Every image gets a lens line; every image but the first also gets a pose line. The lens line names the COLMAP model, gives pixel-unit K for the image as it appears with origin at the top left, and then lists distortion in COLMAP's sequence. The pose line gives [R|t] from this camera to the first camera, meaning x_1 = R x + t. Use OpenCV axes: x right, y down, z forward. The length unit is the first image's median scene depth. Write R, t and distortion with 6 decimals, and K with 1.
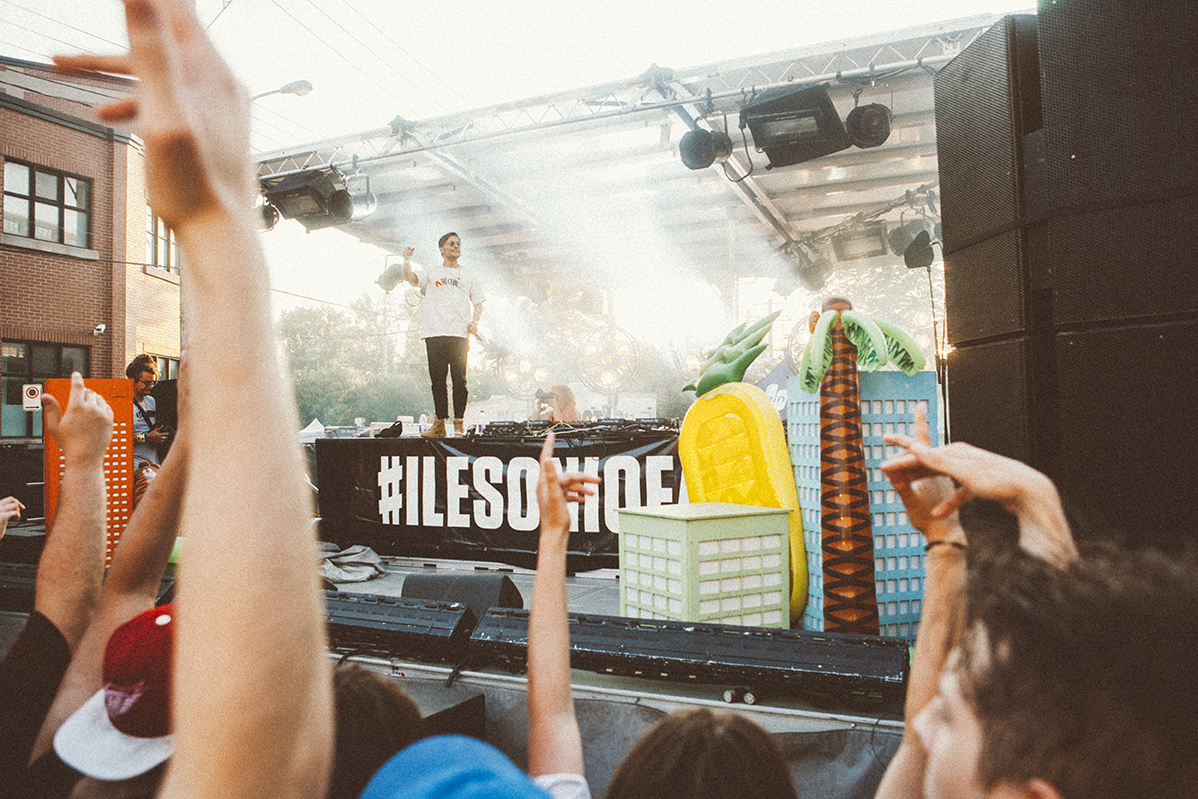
lens RADIAL K [[920.0, 0, 609.1], [0, 920.0, 395.8], [0, 0, 1]] dist [-0.070164, 0.007539]
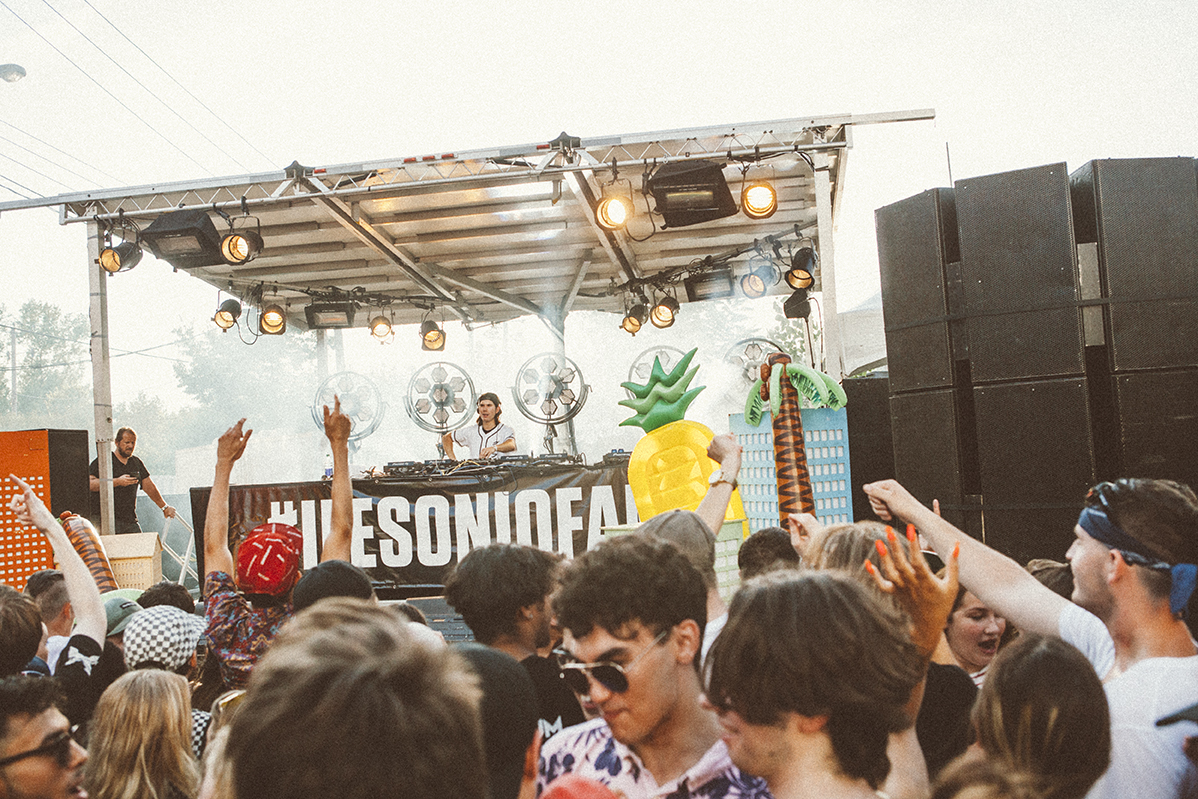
lens RADIAL K [[1155.3, 0, 593.6], [0, 1155.3, 401.2], [0, 0, 1]] dist [-0.063218, 0.000000]
pose [[0.958550, -0.021935, 0.284080, -0.289035], [0.028803, 0.999385, -0.020020, -0.008066], [-0.283466, 0.027373, 0.958592, -0.307407]]
